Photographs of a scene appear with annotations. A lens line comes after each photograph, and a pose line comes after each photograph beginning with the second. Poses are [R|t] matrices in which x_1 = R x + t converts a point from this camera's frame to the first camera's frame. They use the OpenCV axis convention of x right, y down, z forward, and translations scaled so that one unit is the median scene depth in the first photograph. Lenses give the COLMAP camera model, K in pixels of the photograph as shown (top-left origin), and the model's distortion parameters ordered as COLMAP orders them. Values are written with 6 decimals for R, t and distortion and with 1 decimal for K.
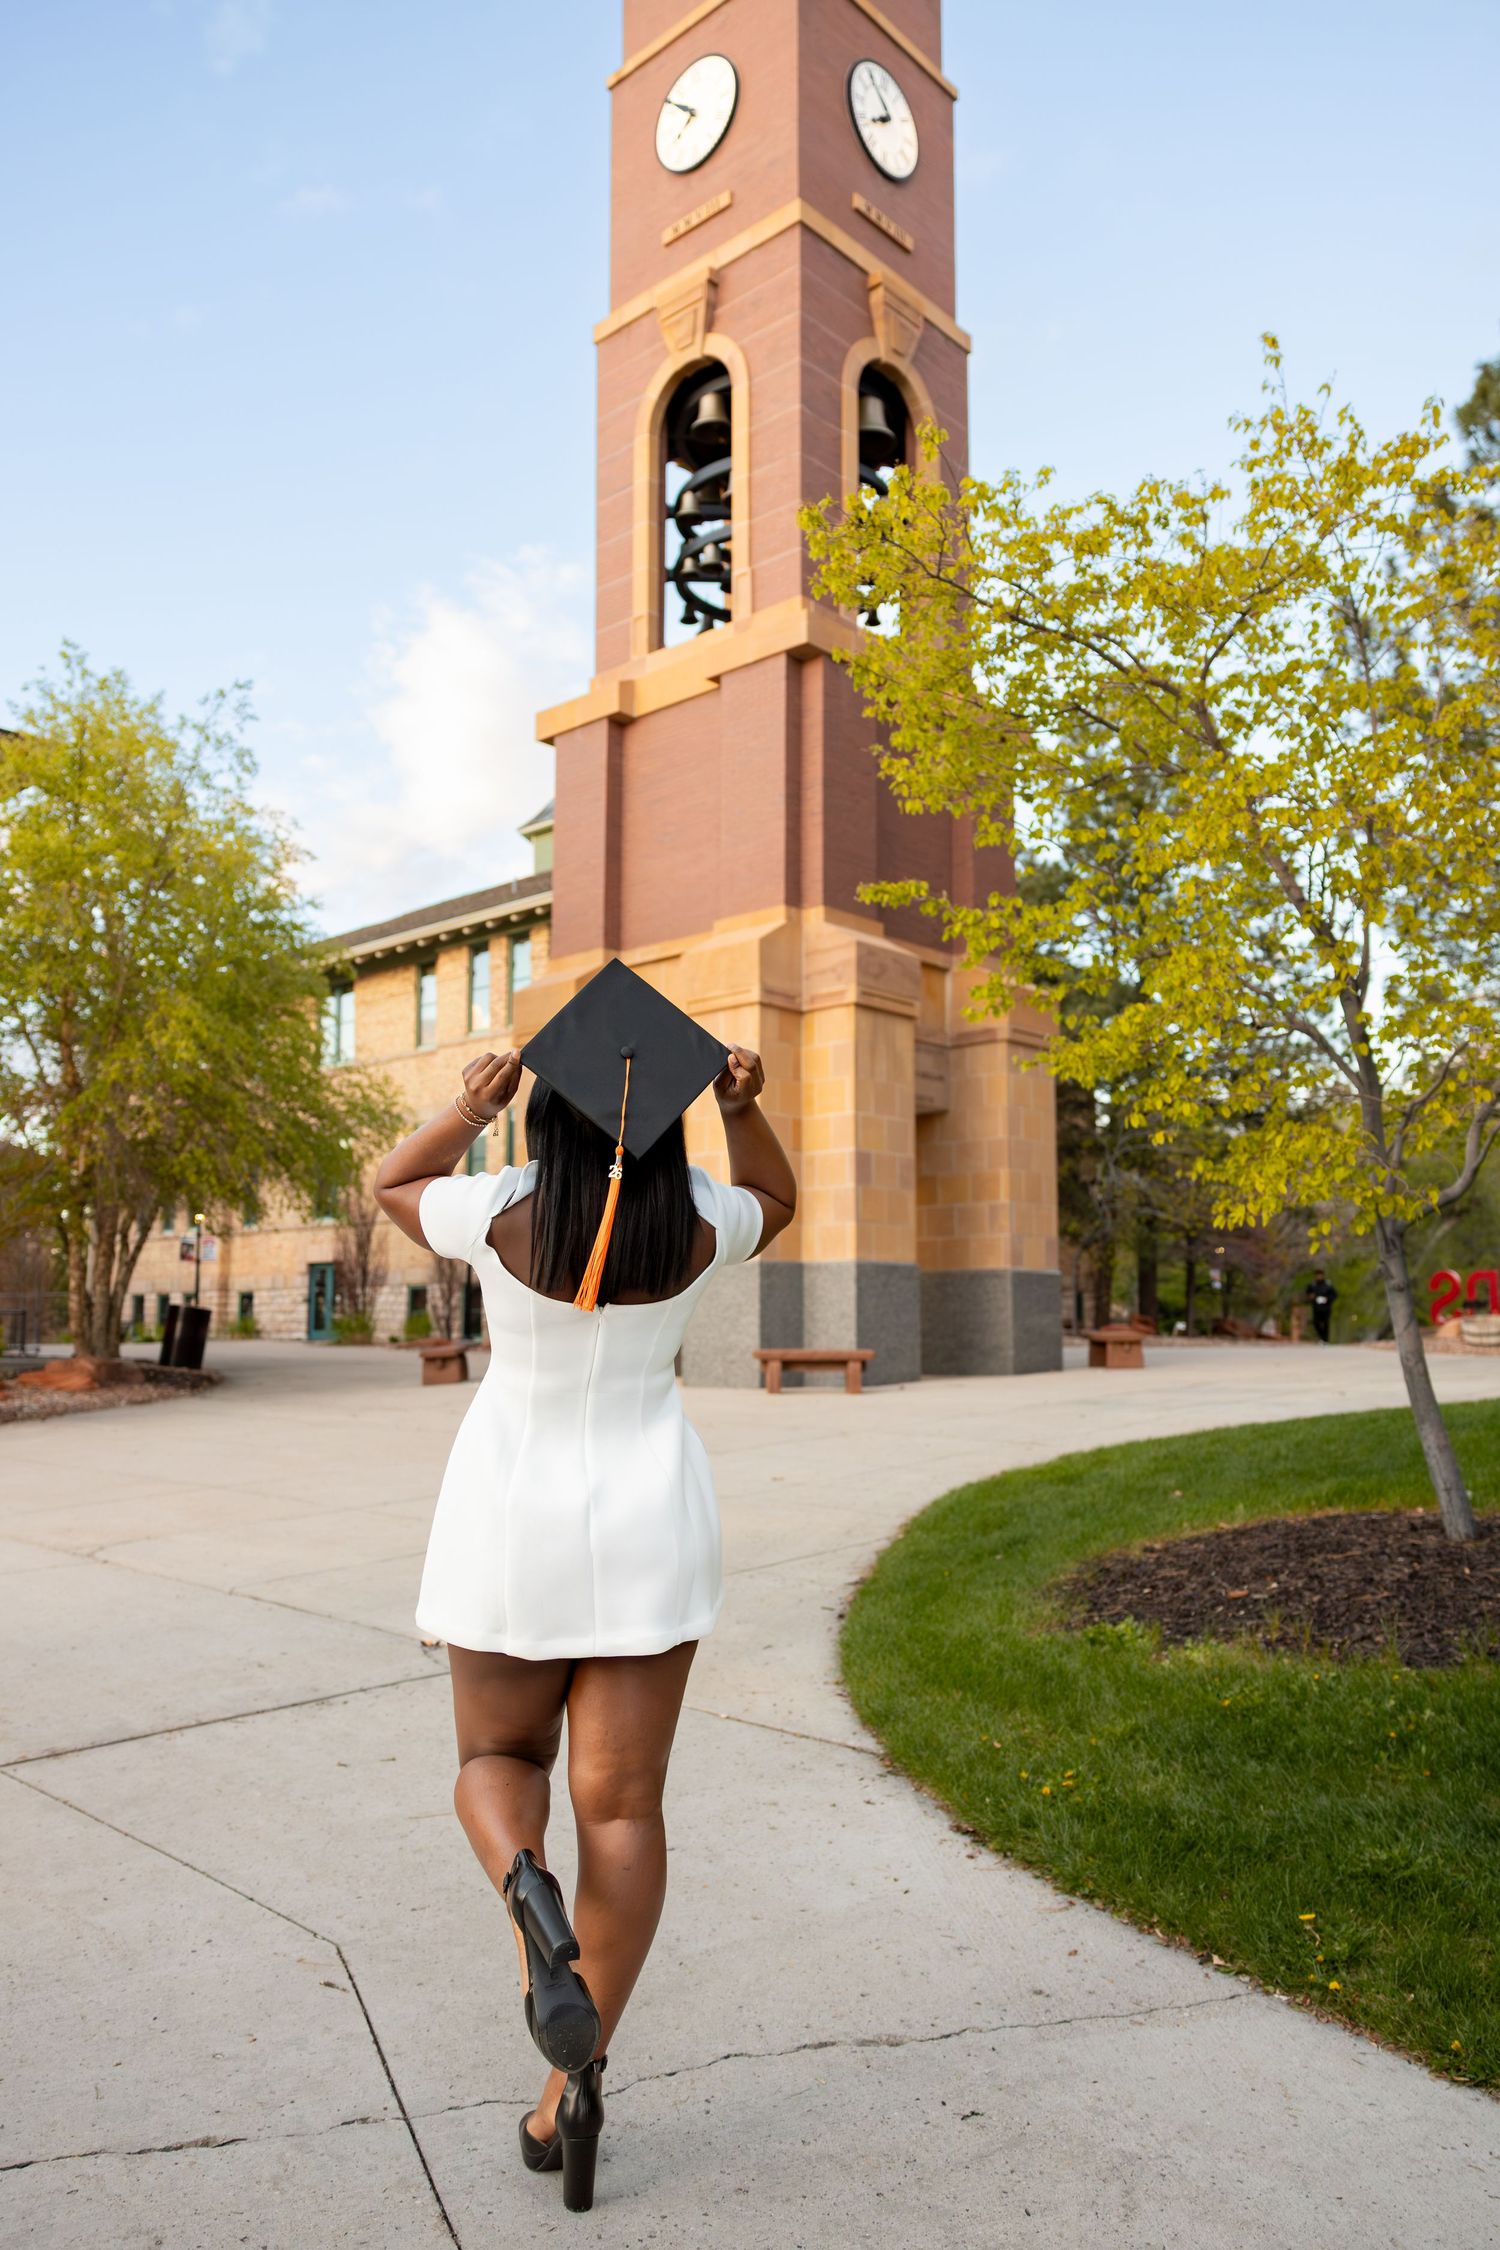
lens RADIAL K [[1647.3, 0, 750.2], [0, 1647.3, 1160.9], [0, 0, 1]] dist [-0.000013, 0.000292]
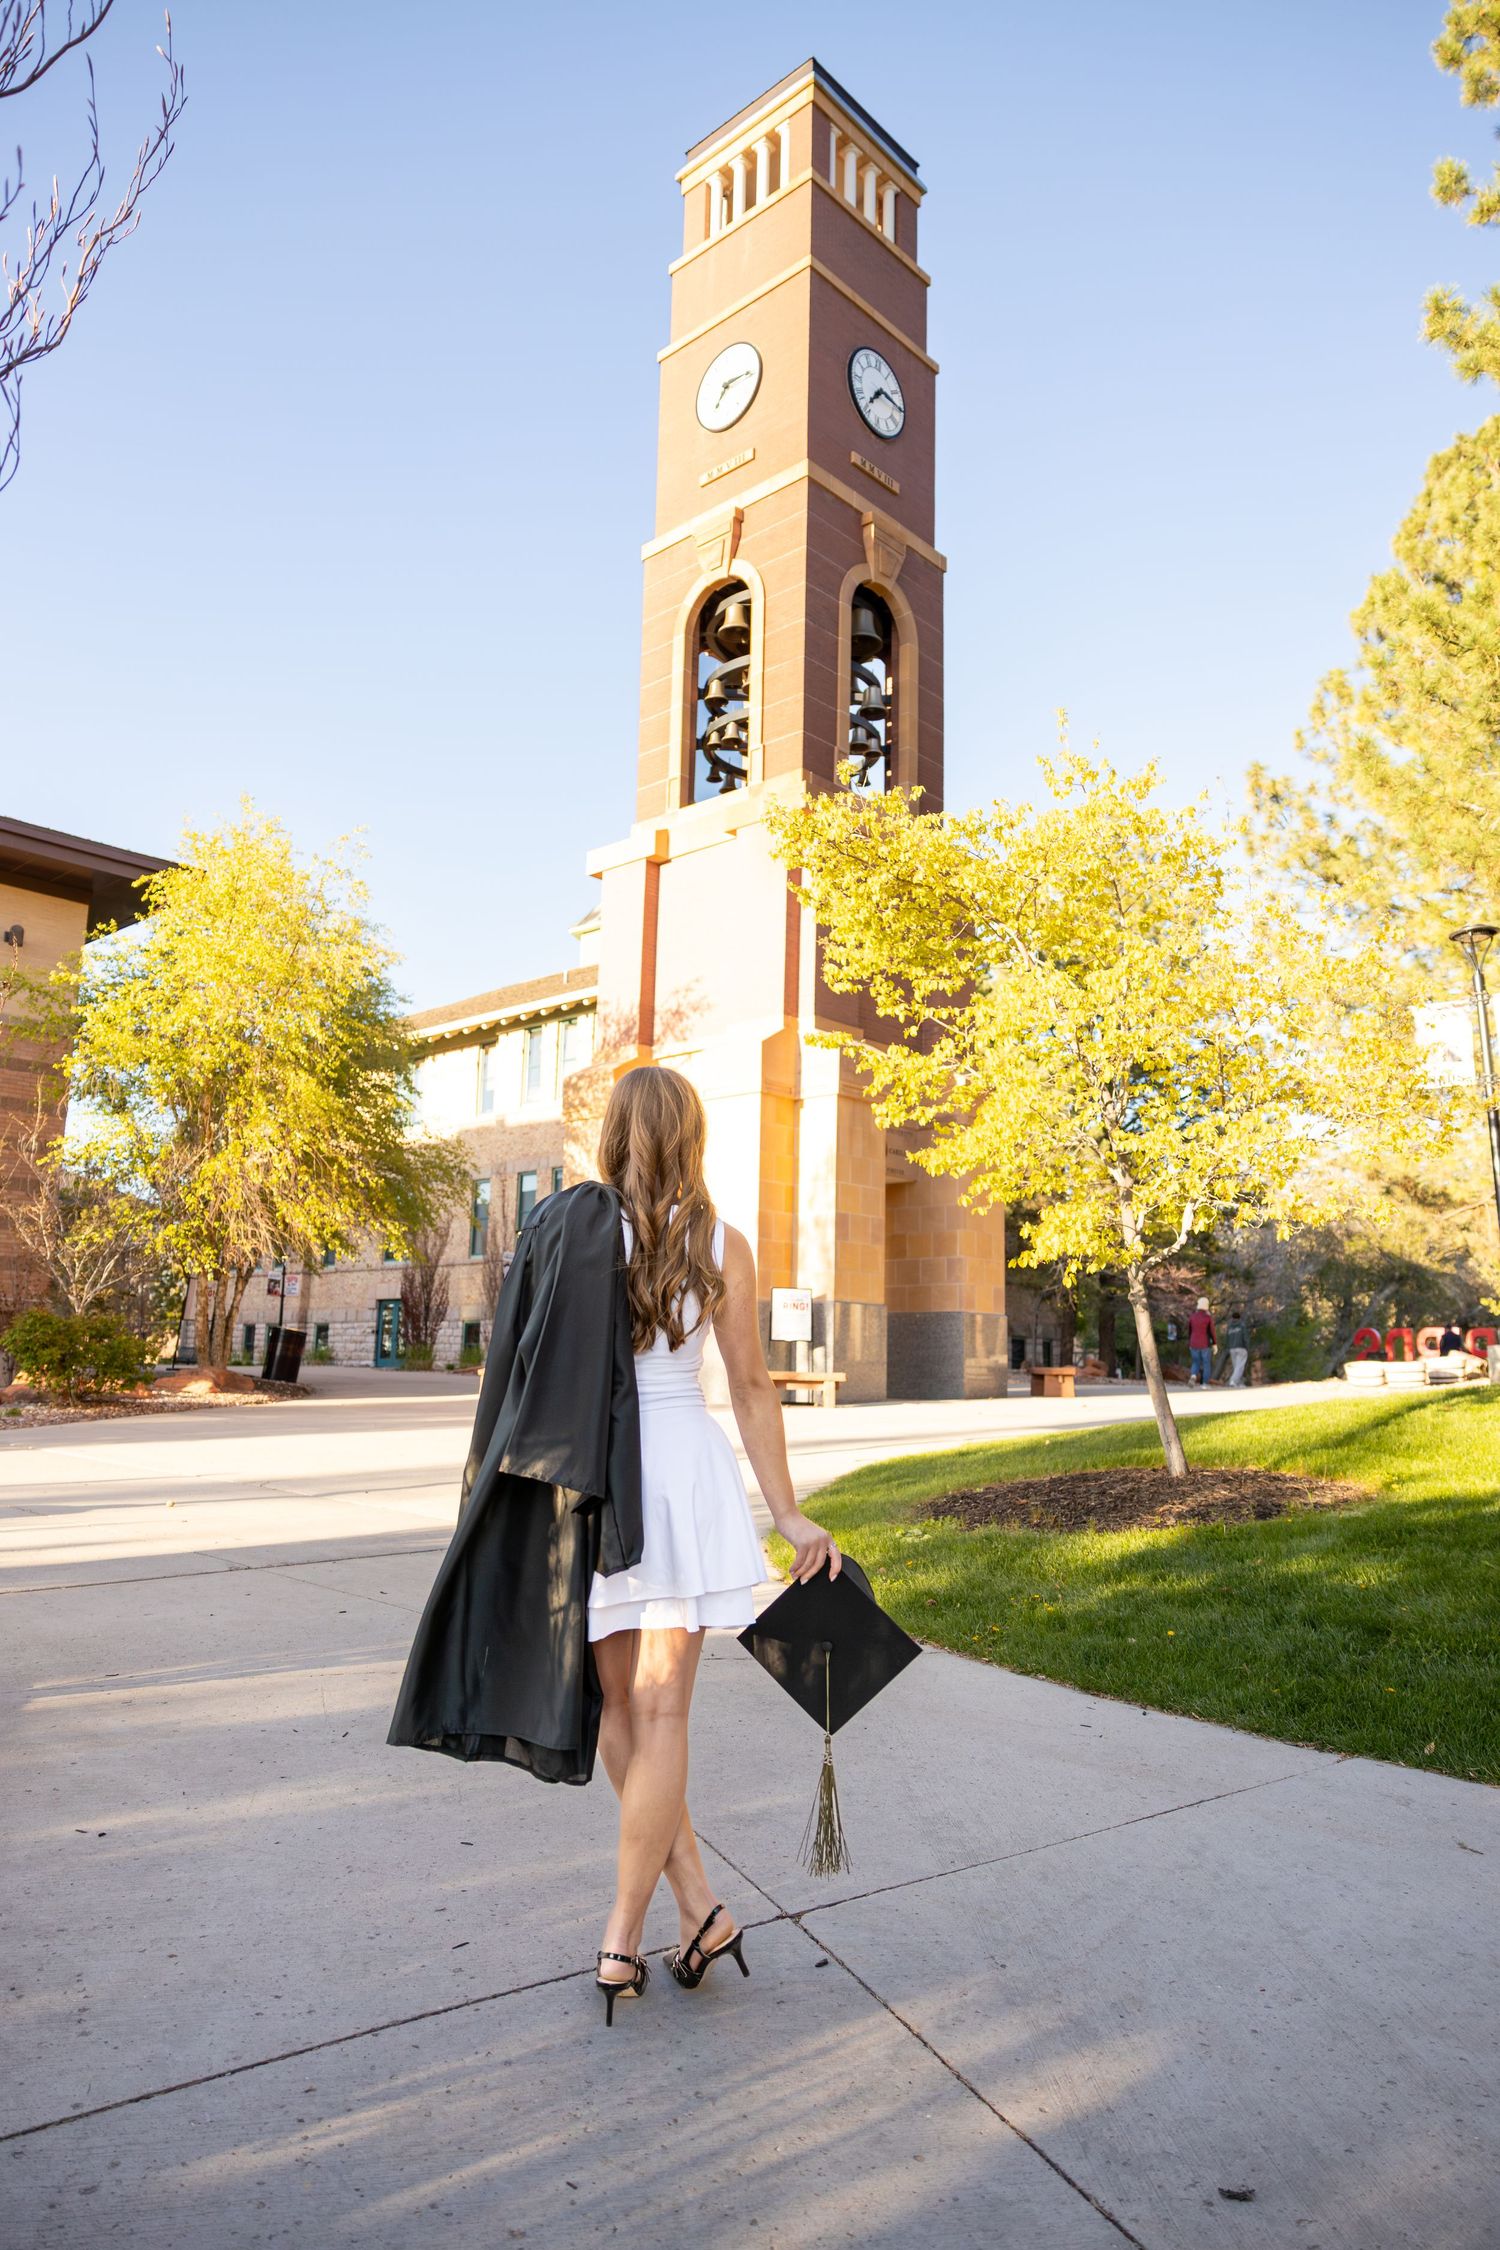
lens RADIAL K [[1492.1, 0, 750.0], [0, 1492.1, 1125.0], [0, 0, 1]] dist [-0.002259, -0.000631]
pose [[0.999665, 0.020840, -0.015323, 0.013737], [-0.021766, 0.997779, -0.062956, 0.000377], [0.013977, 0.063269, 0.997899, -0.111070]]
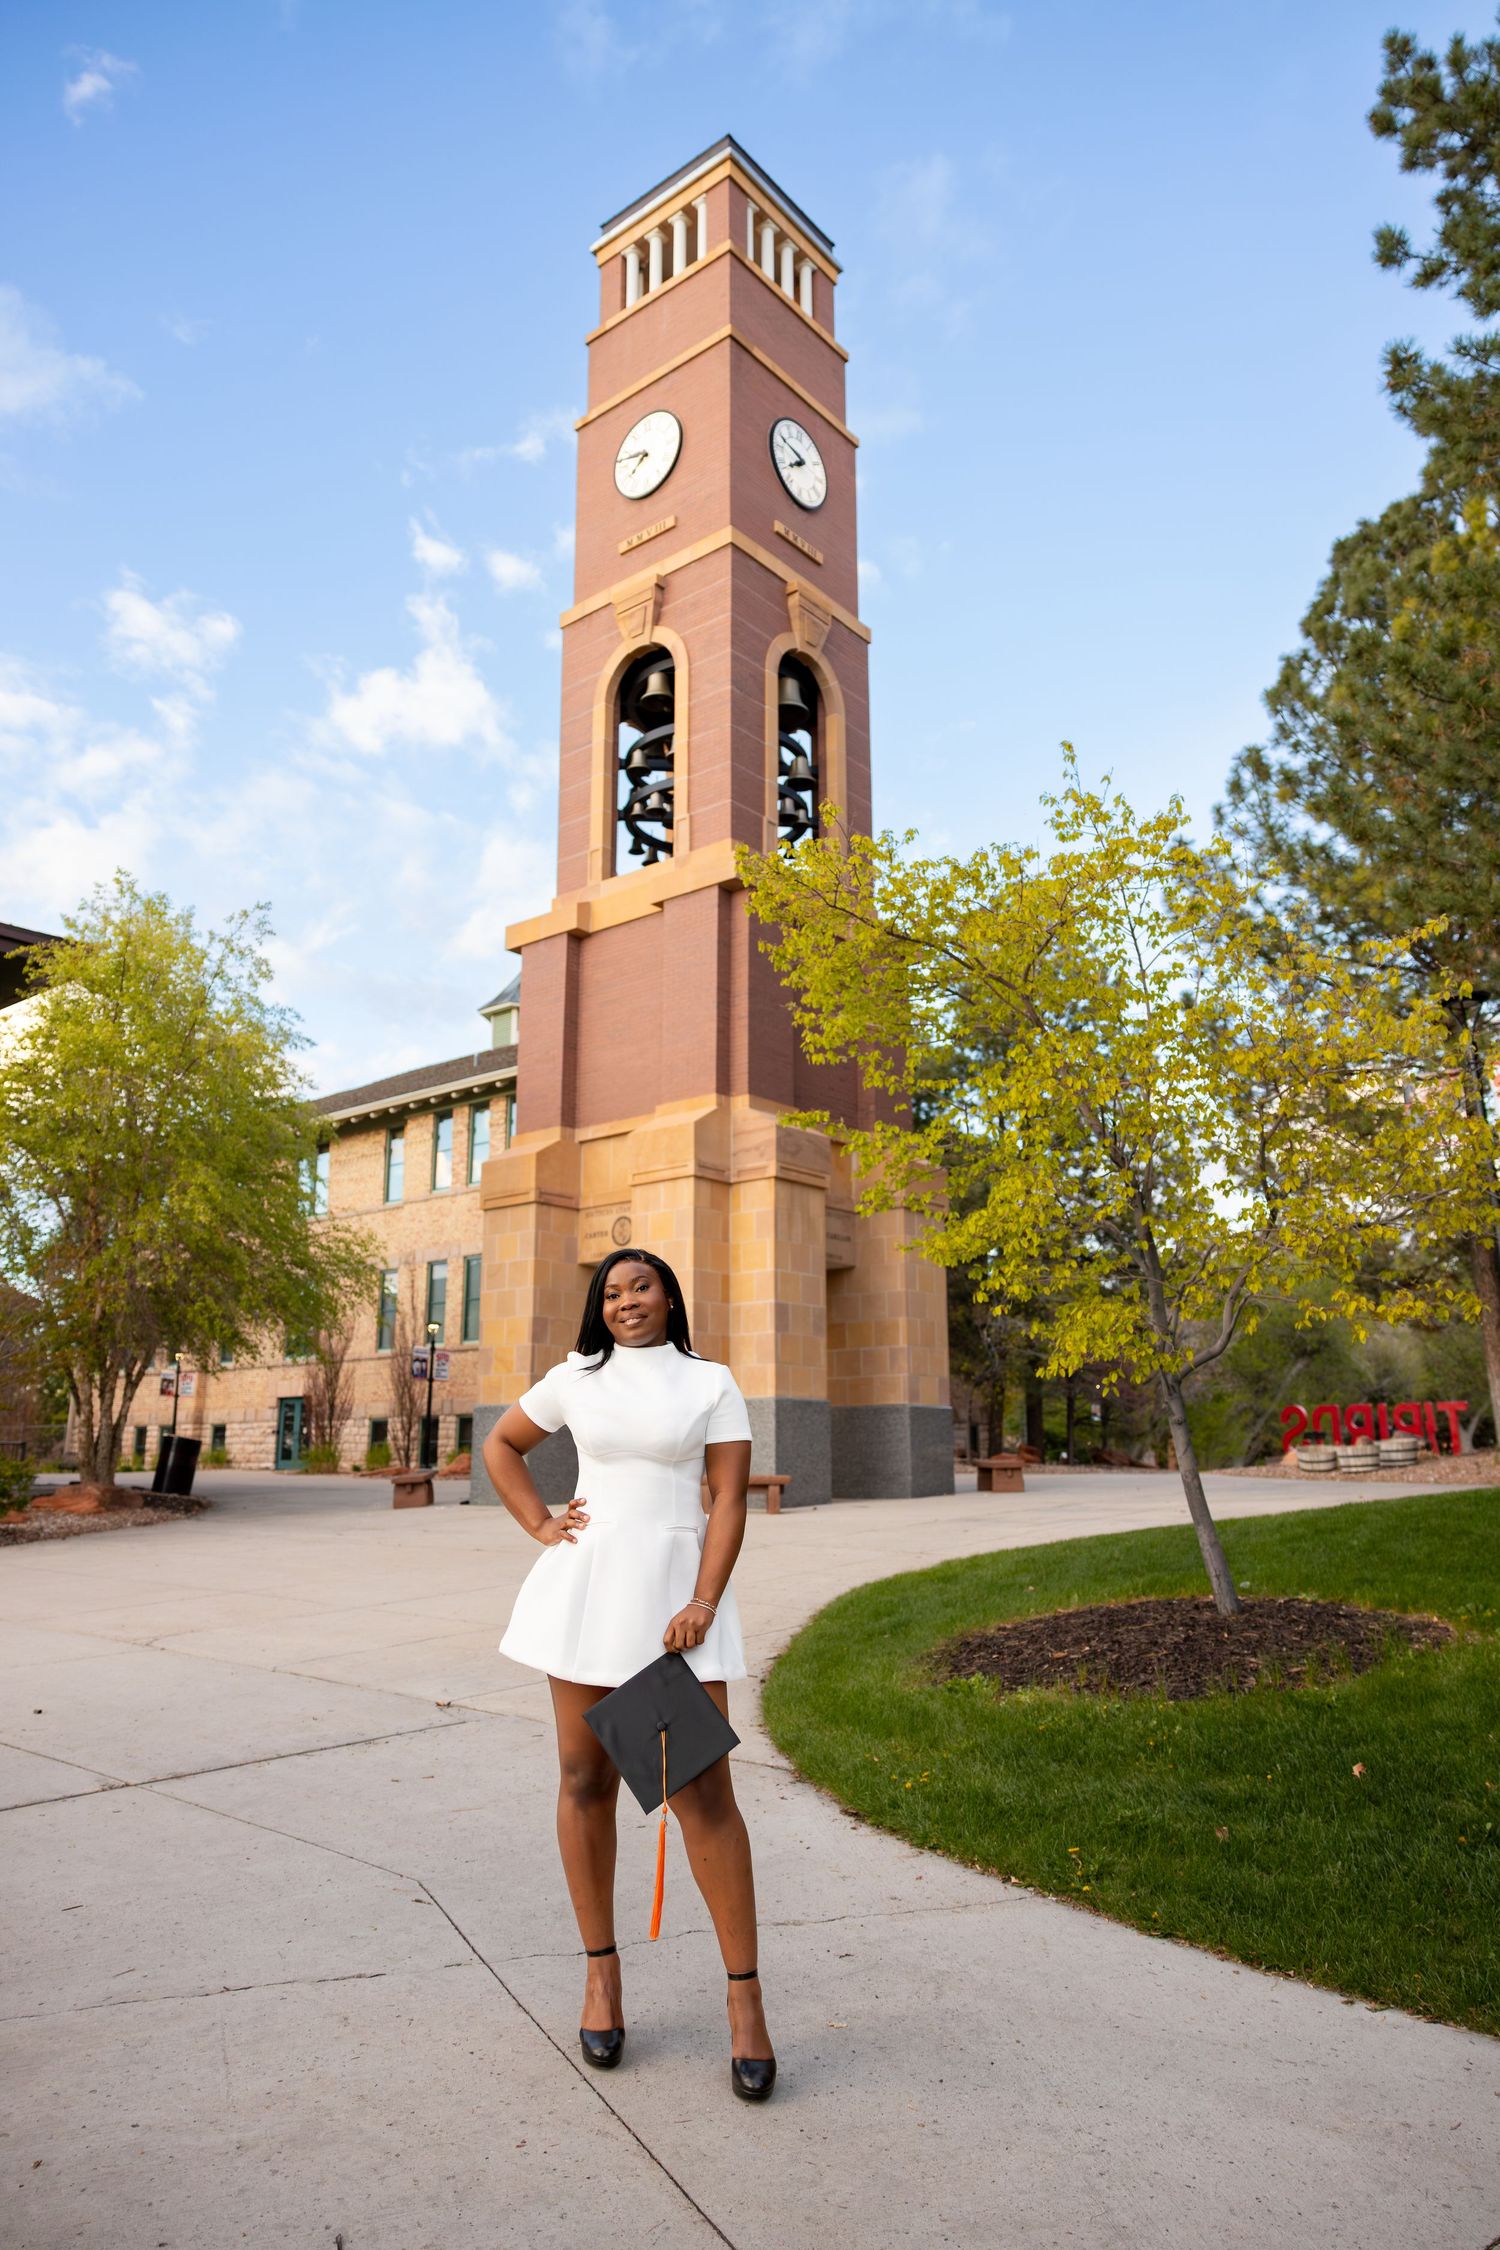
lens RADIAL K [[1492.1, 0, 750.0], [0, 1492.1, 1125.0], [0, 0, 1]] dist [-0.002259, -0.000631]
pose [[0.998899, 0.009039, 0.046034, -0.003412], [-0.003529, 0.992960, -0.118400, -0.004781], [-0.046780, 0.118107, 0.991898, -0.056719]]
